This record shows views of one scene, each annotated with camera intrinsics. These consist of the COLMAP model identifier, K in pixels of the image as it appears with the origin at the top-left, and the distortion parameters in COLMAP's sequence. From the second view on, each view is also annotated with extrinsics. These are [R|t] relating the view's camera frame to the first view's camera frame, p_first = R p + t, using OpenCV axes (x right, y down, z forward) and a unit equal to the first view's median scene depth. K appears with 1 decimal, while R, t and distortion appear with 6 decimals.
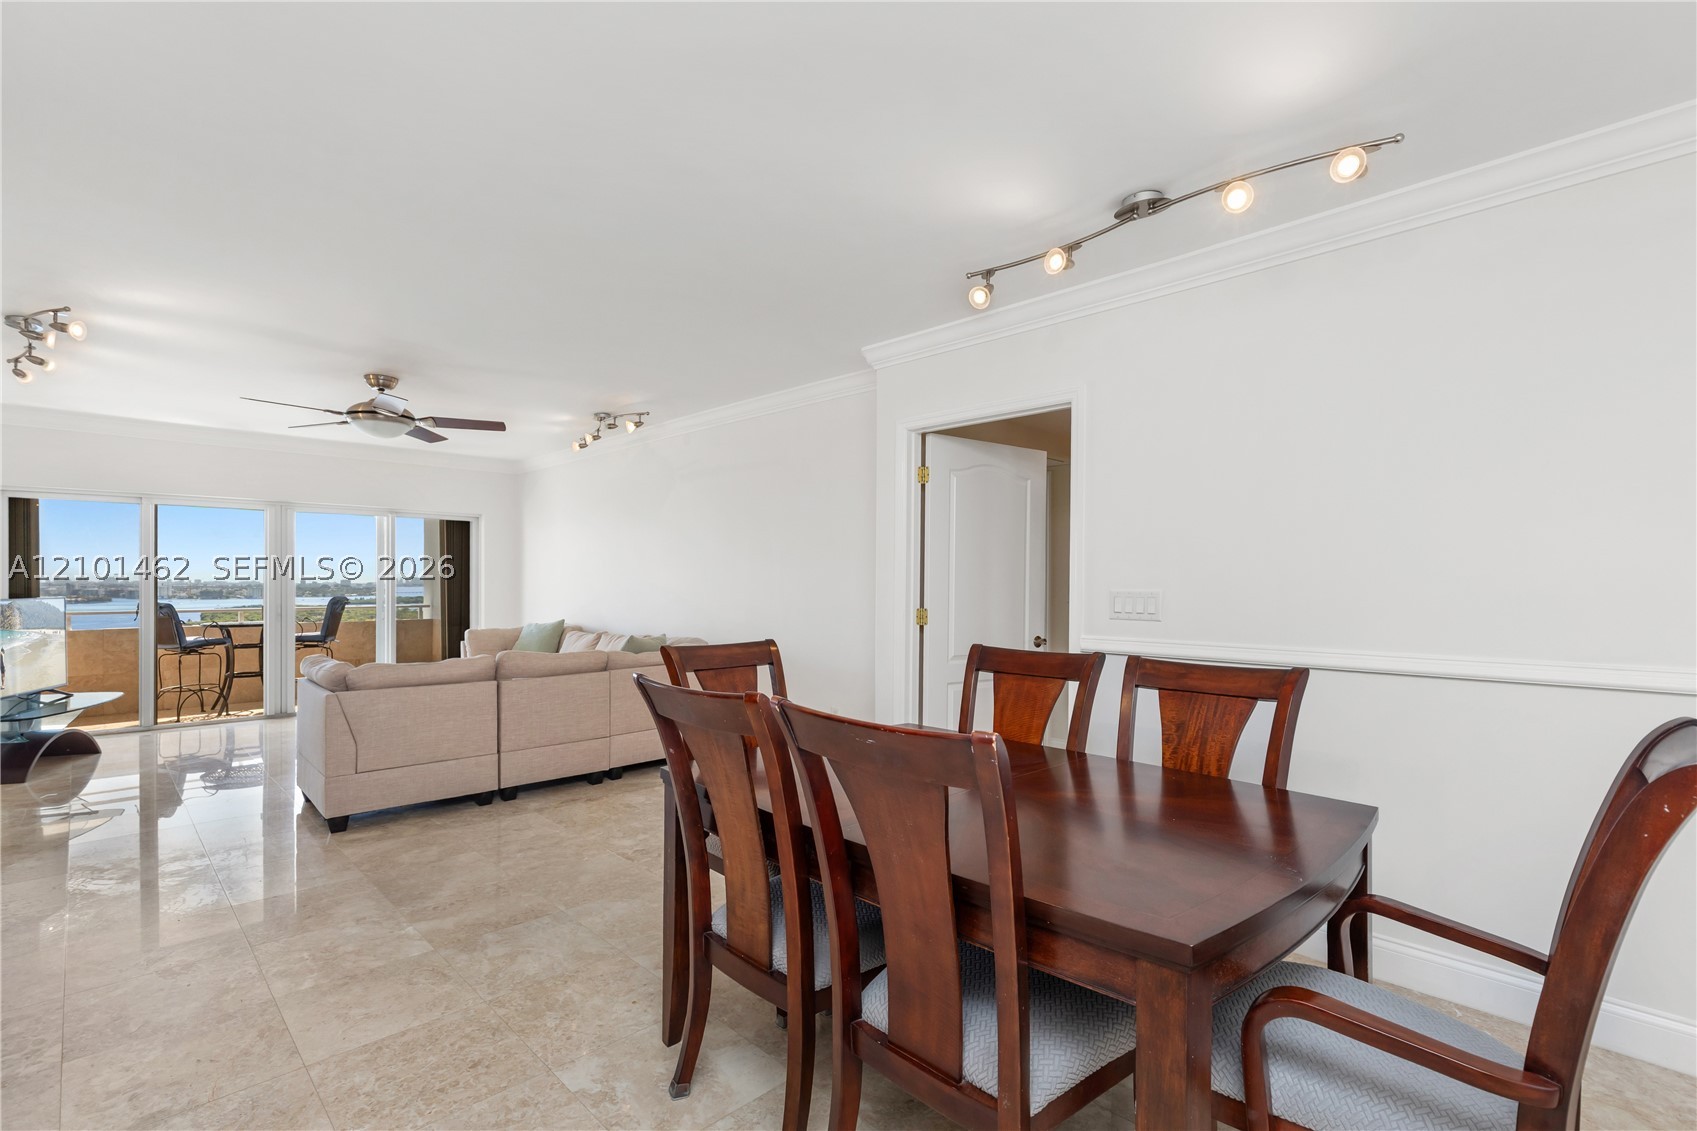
lens RADIAL K [[777.5, 0, 839.1], [0, 777.5, 577.8], [0, 0, 1]] dist [0.005889, -0.001003]
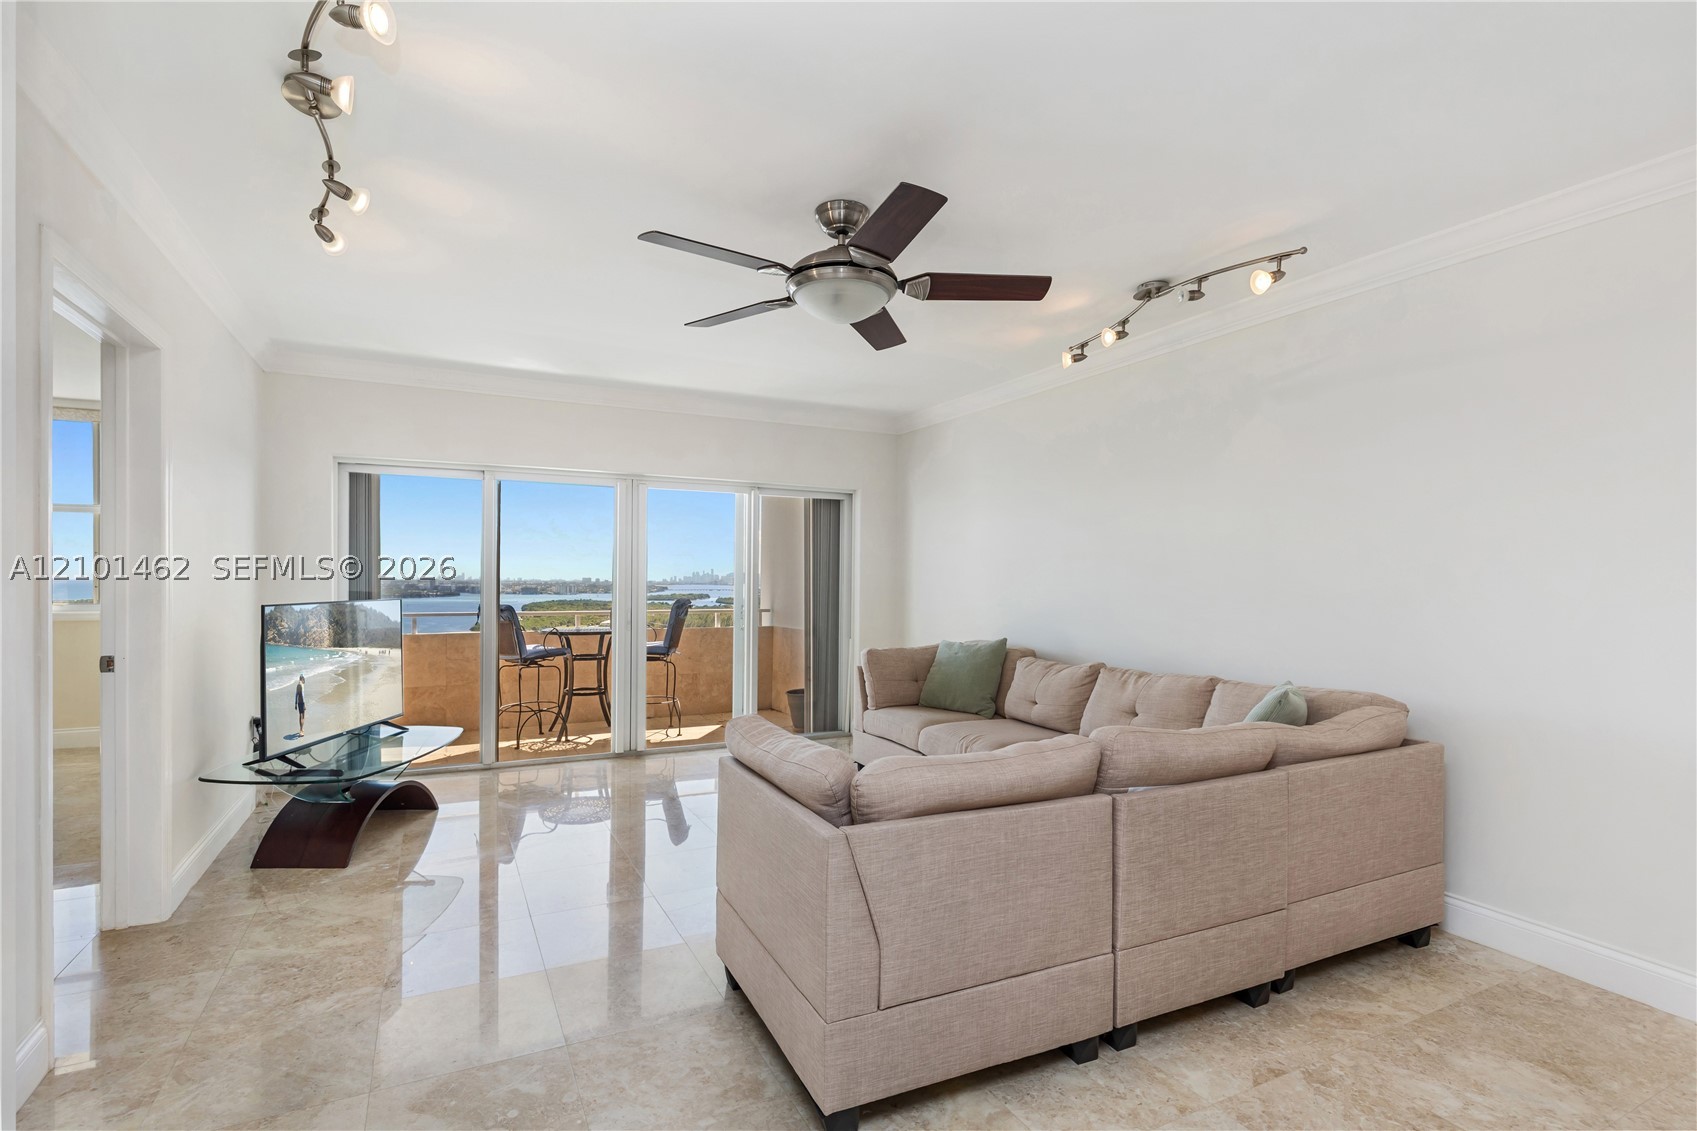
lens RADIAL K [[807.9, 0, 845.6], [0, 807.9, 574.7], [0, 0, 1]] dist [-0.001947, 0.000658]
pose [[0.953850, 0.002453, -0.300273, -0.256051], [-0.003577, 0.999988, -0.003195, 0.001868], [0.300262, 0.004121, 0.953848, 0.283629]]
